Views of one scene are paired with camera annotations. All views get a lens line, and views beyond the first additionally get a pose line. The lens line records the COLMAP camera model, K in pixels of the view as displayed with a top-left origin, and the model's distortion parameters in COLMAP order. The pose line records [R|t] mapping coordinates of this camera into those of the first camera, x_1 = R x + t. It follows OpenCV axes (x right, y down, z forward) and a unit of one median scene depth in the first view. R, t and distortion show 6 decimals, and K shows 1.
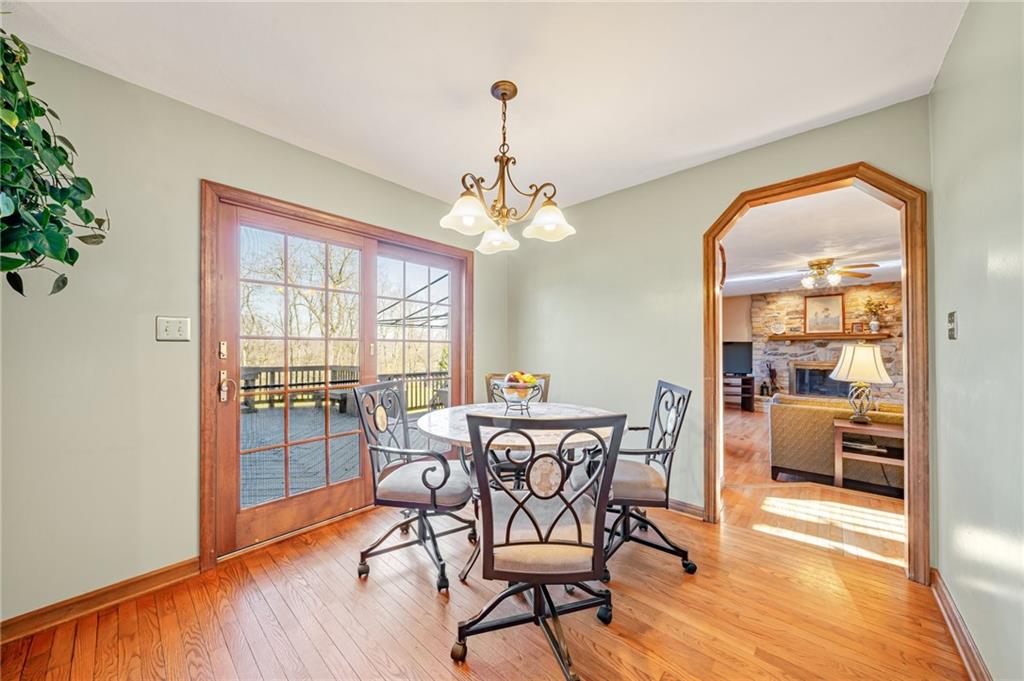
lens RADIAL K [[352.3, 0, 512.0], [0, 352.3, 339.0], [0, 0, 1]] dist [-0.000914, 0.000141]
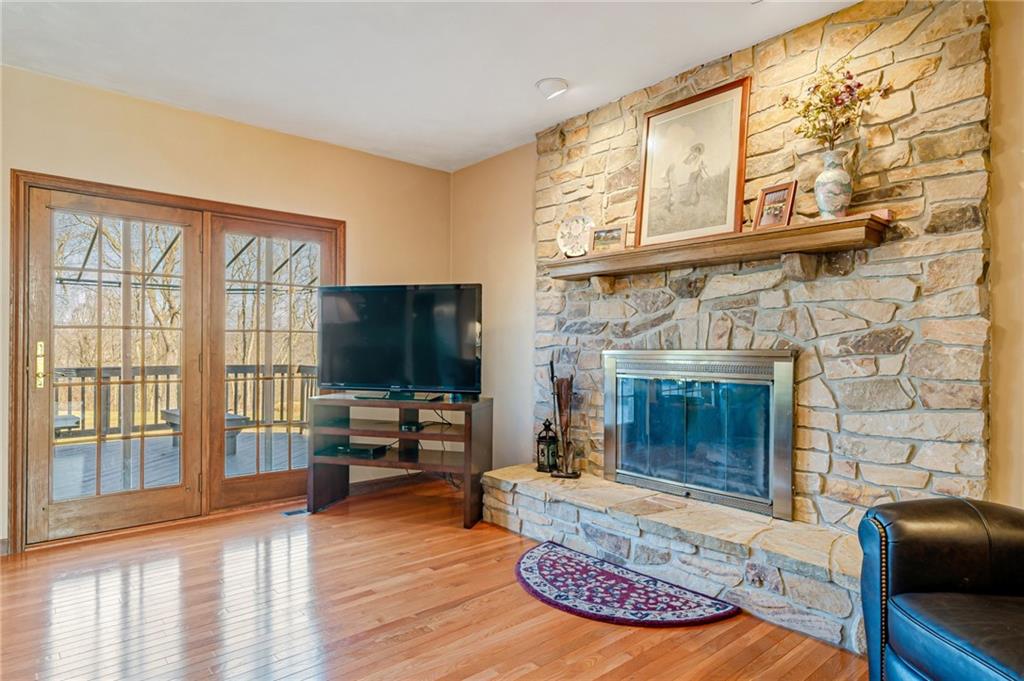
lens RADIAL K [[573.7, 0, 513.3], [0, 573.7, 340.6], [0, 0, 1]] dist [0.000874, 0.000305]
pose [[0.992057, -0.008701, -0.125488, 0.777203], [0.012085, 0.999583, 0.026230, 0.041929], [0.125208, -0.027539, 0.991748, 0.538380]]
